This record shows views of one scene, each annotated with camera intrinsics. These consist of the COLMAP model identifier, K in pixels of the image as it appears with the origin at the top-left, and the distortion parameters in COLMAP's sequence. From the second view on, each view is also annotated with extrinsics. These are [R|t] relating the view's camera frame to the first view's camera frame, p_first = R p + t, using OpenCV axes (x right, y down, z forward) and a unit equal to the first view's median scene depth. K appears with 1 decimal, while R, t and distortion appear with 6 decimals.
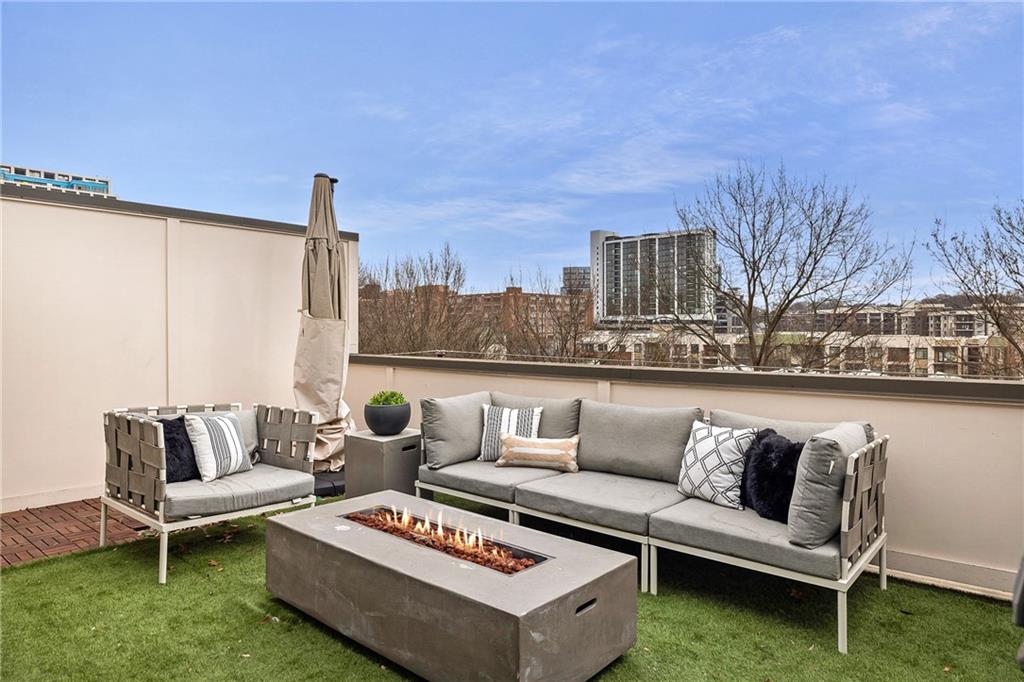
lens RADIAL K [[604.1, 0, 512.0], [0, 604.1, 341.0], [0, 0, 1]] dist [0.001349, 0.000346]
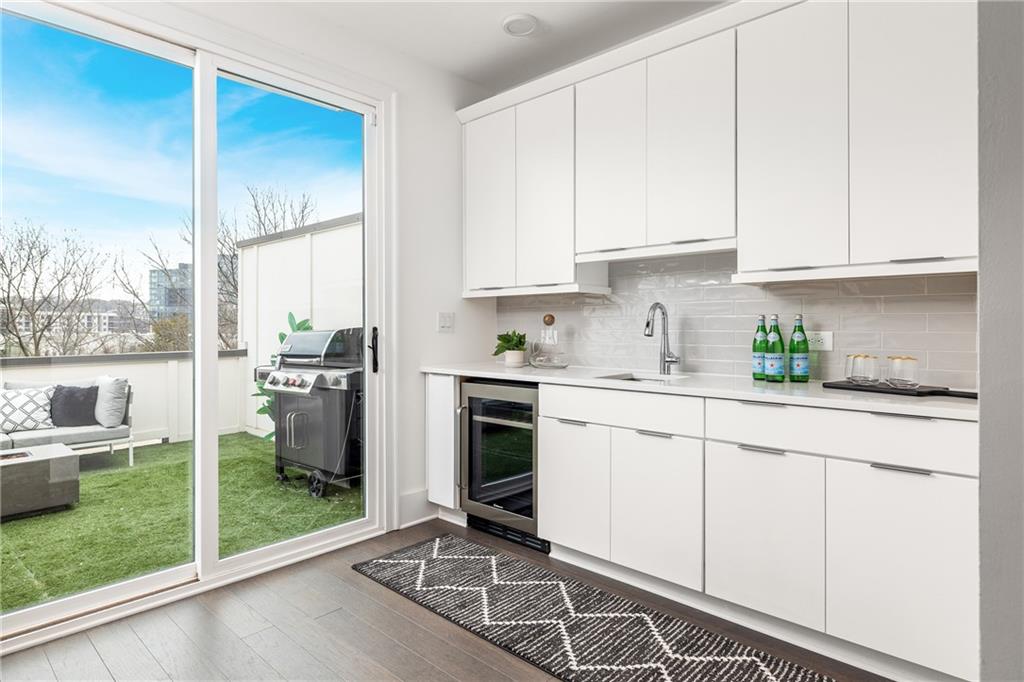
lens RADIAL K [[568.7, 0, 512.0], [0, 568.7, 341.0], [0, 0, 1]] dist [-0.000598, 0.000024]
pose [[0.037160, -0.011260, 0.999246, -1.308075], [0.004567, 0.999928, 0.011098, -0.005252], [-0.999299, 0.004151, 0.037209, -0.479434]]
